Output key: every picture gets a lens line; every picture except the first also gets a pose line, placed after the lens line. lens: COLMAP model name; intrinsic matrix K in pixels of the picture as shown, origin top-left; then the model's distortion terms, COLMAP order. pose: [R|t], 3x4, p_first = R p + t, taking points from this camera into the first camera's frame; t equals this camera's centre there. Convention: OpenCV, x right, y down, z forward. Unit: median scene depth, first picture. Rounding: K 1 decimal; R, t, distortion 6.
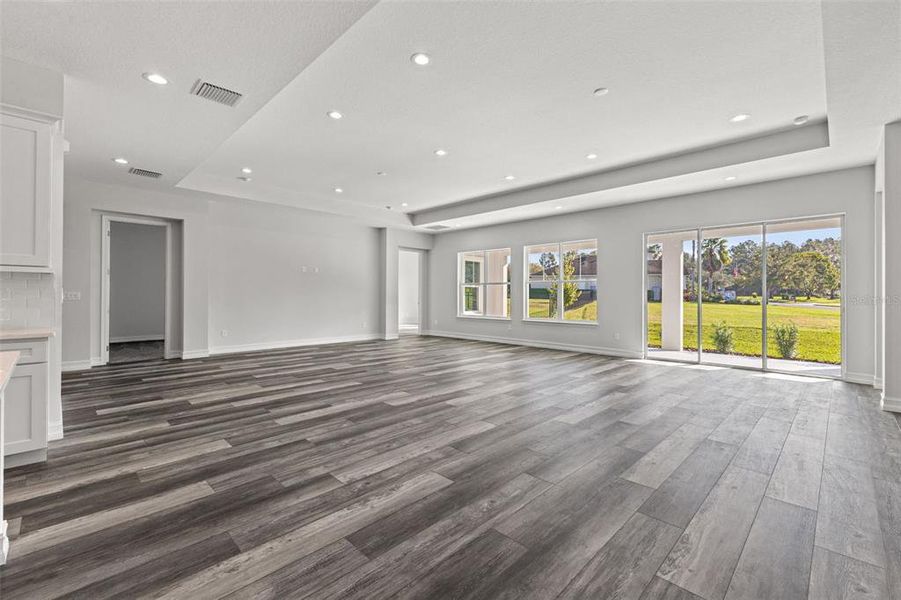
lens RADIAL K [[390.9, 0, 450.2], [0, 390.9, 294.0], [0, 0, 1]] dist [0.014421, -0.004945]
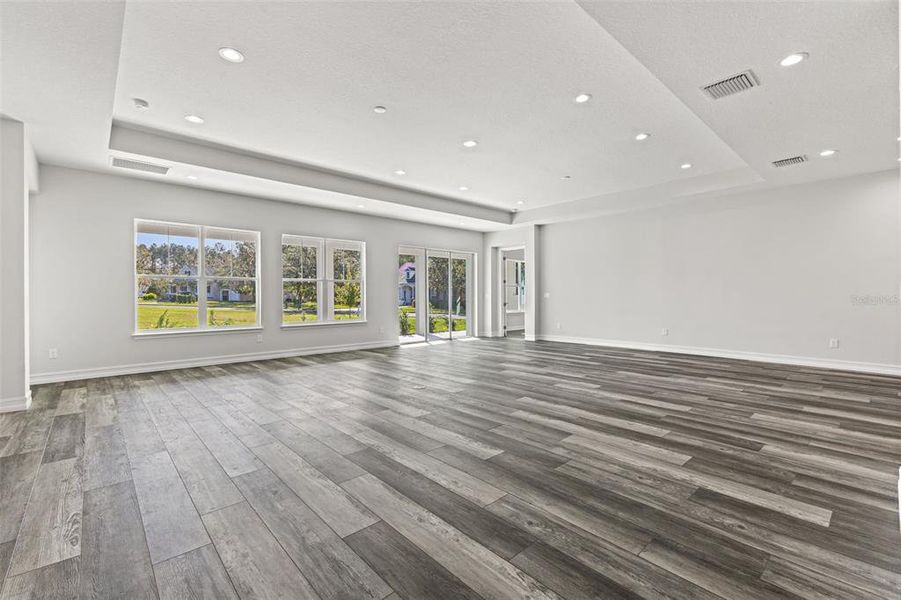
lens RADIAL K [[390.9, 0, 453.5], [0, 390.9, 296.8], [0, 0, 1]] dist [0.014421, -0.004945]
pose [[0.046043, -0.007269, 0.998913, -0.754608], [0.000327, 0.999974, 0.007262, 0.002090], [-0.998939, -0.000007, 0.046044, 0.773627]]
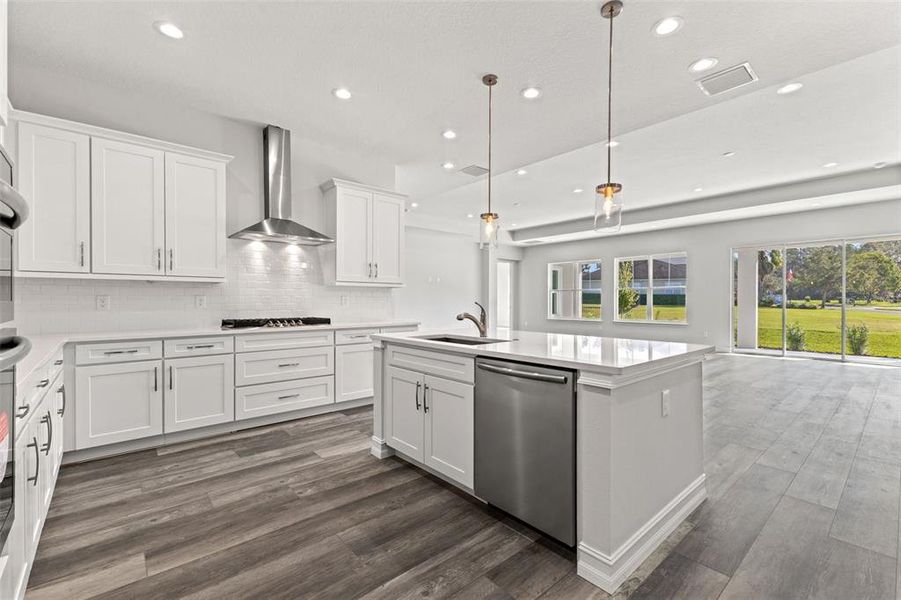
lens RADIAL K [[390.9, 0, 445.4], [0, 390.9, 300.1], [0, 0, 1]] dist [0.014421, -0.004945]
pose [[0.996753, -0.005231, -0.080347, -0.278646], [0.005350, 0.999985, 0.001269, 0.000077], [0.080339, -0.001694, 0.996766, -0.263794]]
